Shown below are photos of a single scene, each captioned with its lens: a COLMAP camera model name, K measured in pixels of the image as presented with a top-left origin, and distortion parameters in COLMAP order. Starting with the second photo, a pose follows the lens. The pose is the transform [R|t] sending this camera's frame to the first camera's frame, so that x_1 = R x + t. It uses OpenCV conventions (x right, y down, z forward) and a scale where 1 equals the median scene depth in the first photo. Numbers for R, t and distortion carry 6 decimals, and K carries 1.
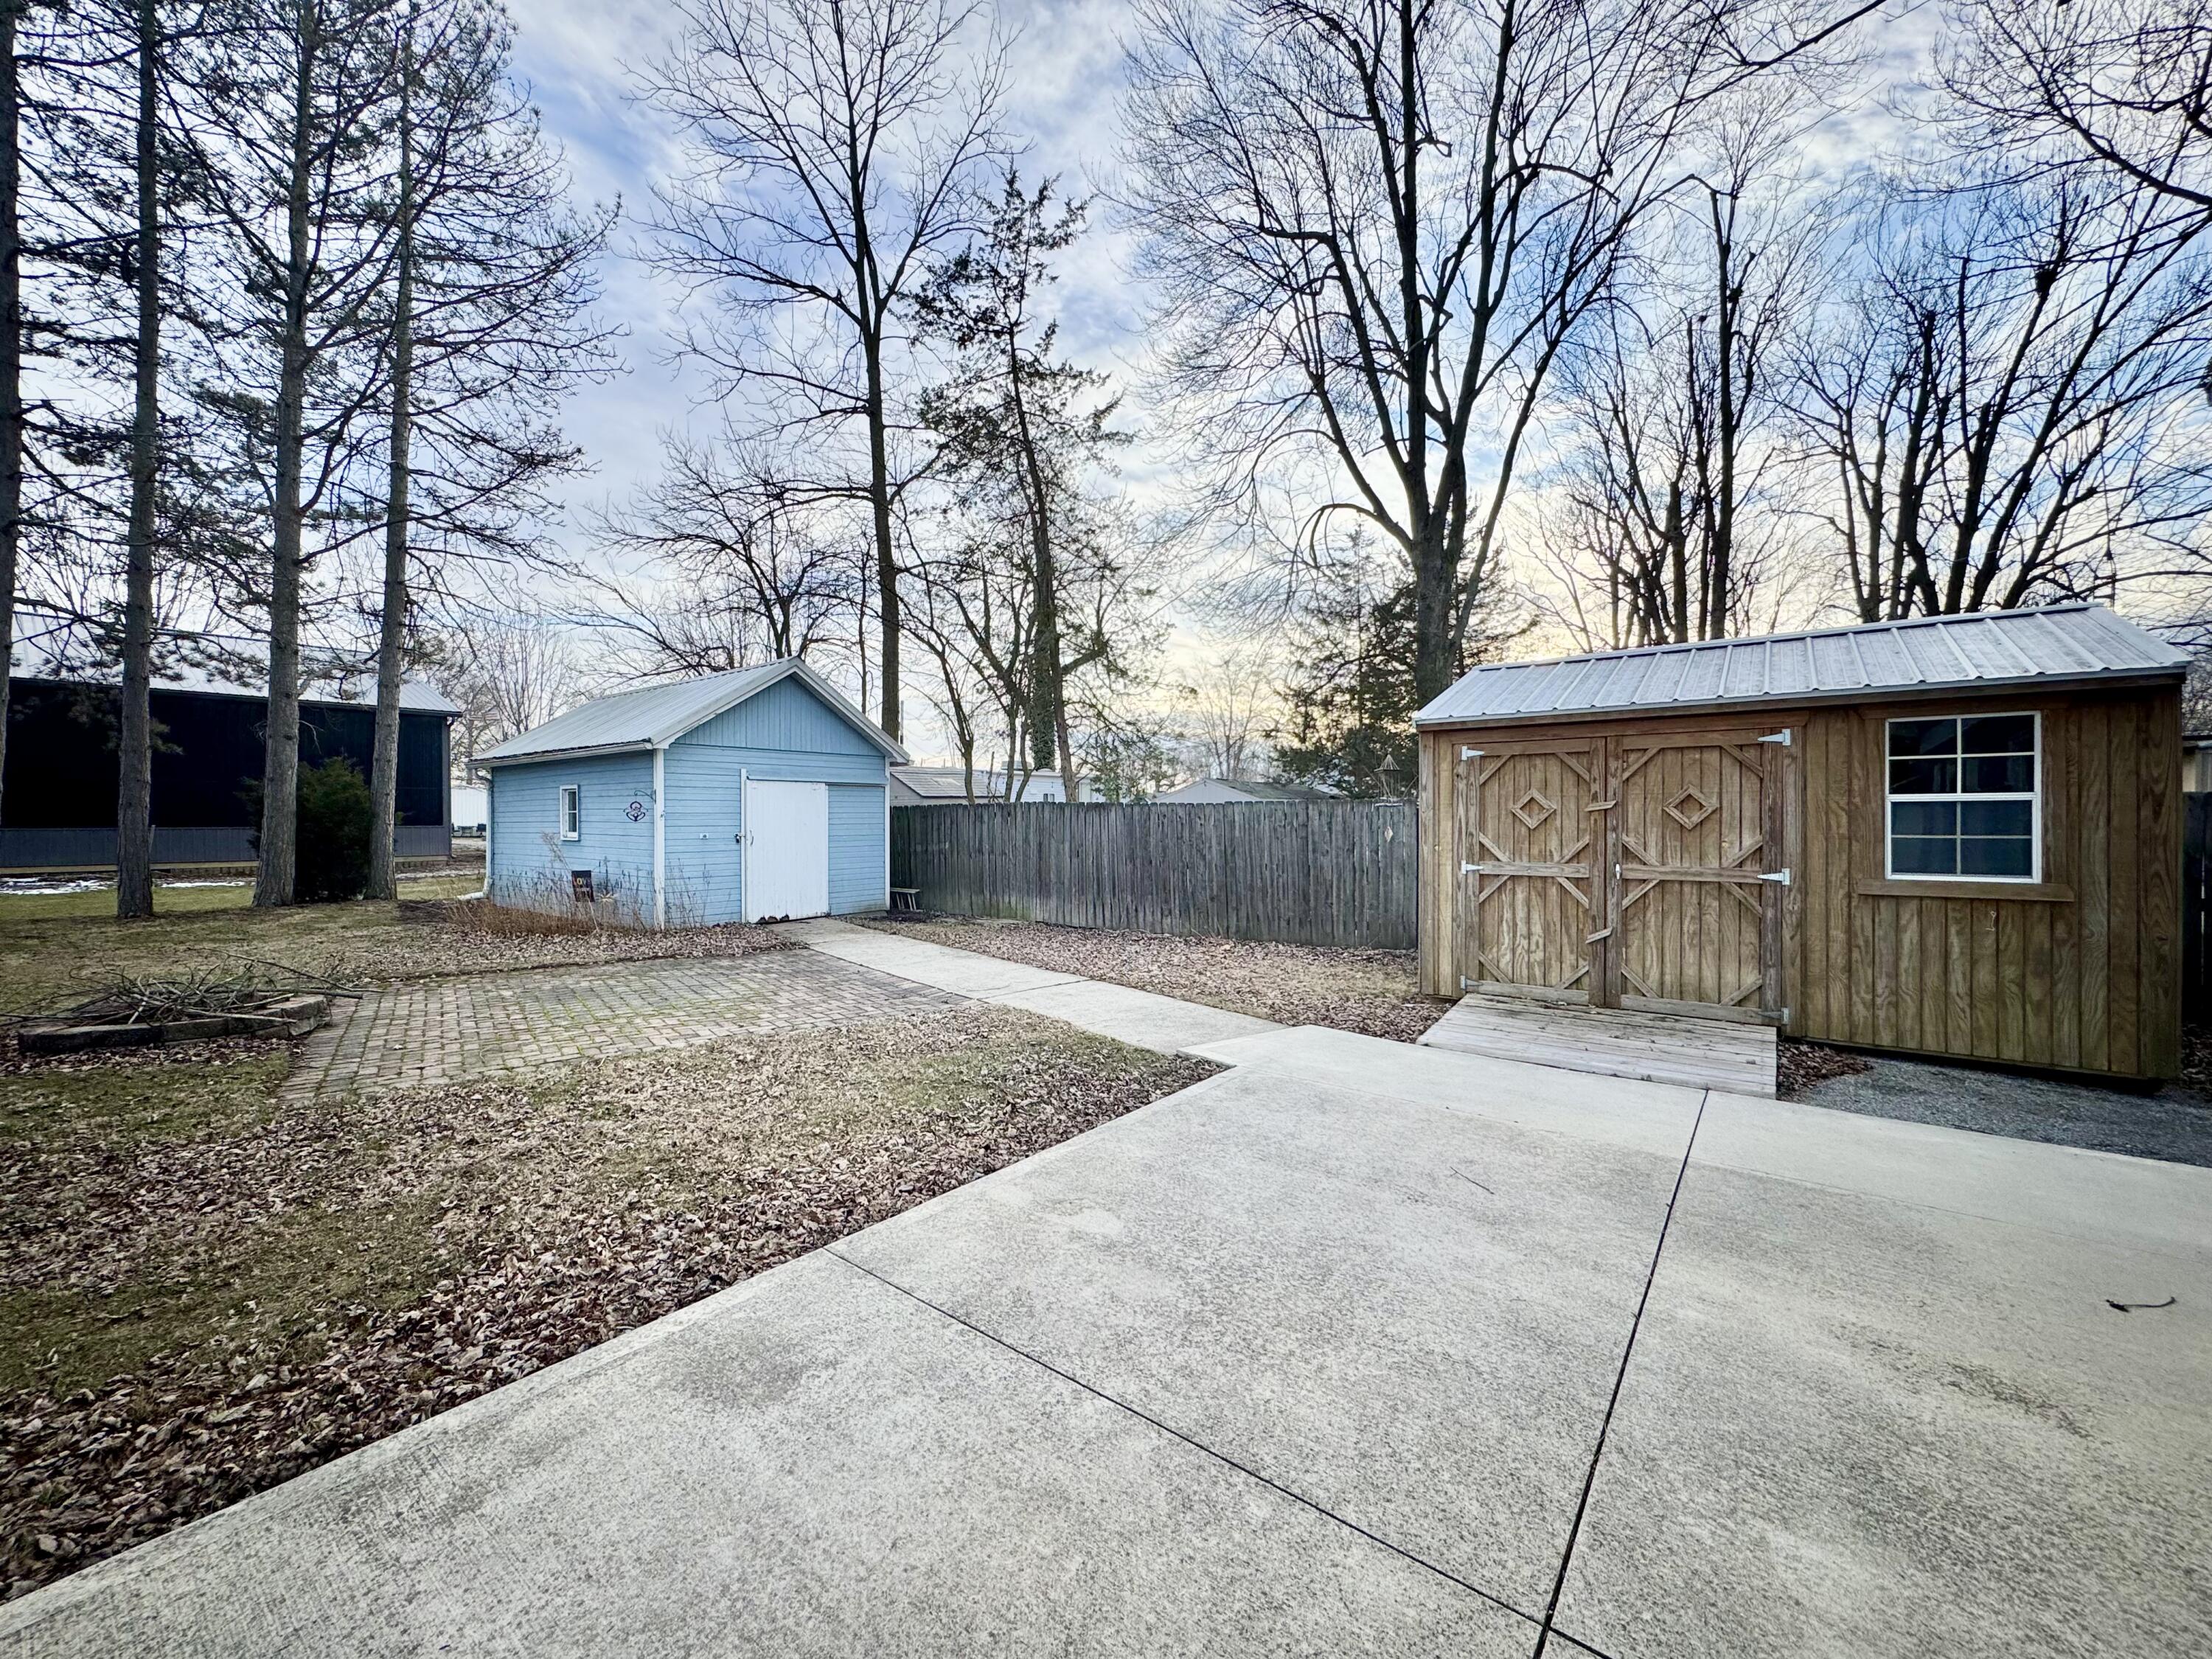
lens RADIAL K [[880.4, 0, 1104.2], [0, 880.4, 825.2], [0, 0, 1]] dist [-0.003060, 0.000521]
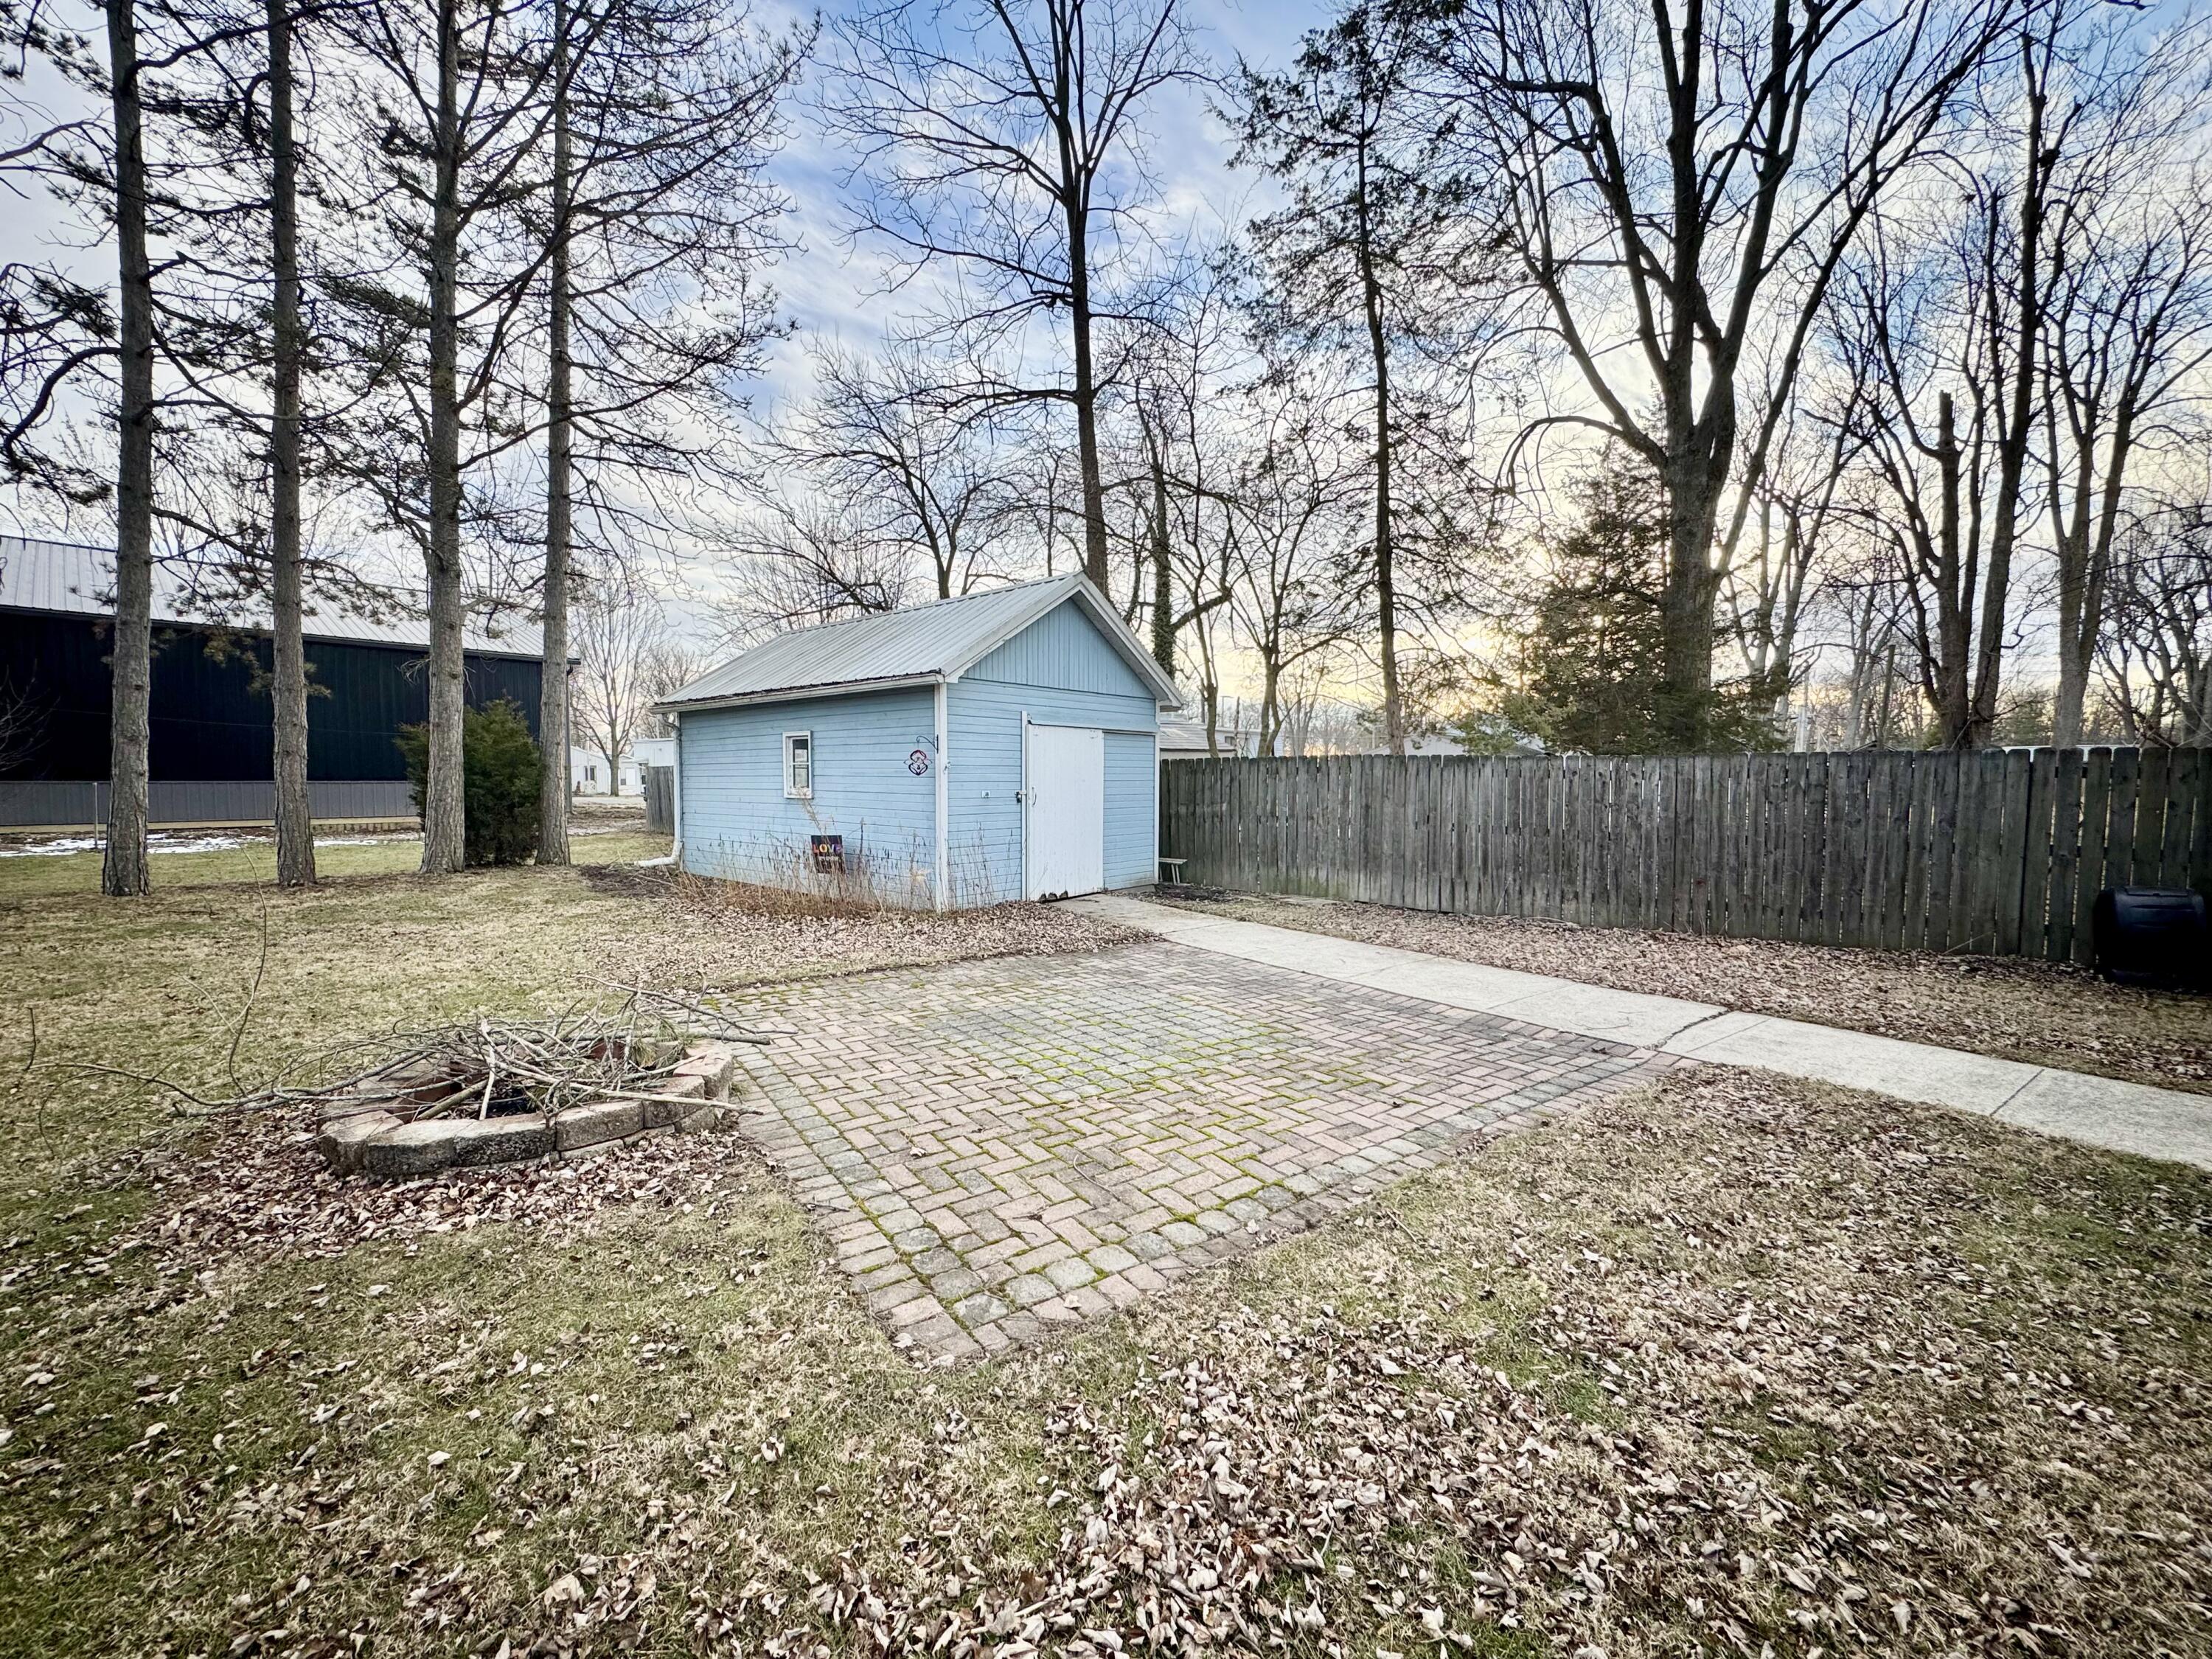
lens RADIAL K [[880.4, 0, 1105.8], [0, 880.4, 826.9], [0, 0, 1]] dist [-0.003060, 0.000521]
pose [[0.998906, 0.008407, -0.046001, -0.240602], [-0.006246, 0.998880, 0.046901, 0.003164], [0.046344, -0.046563, 0.997840, 0.158191]]
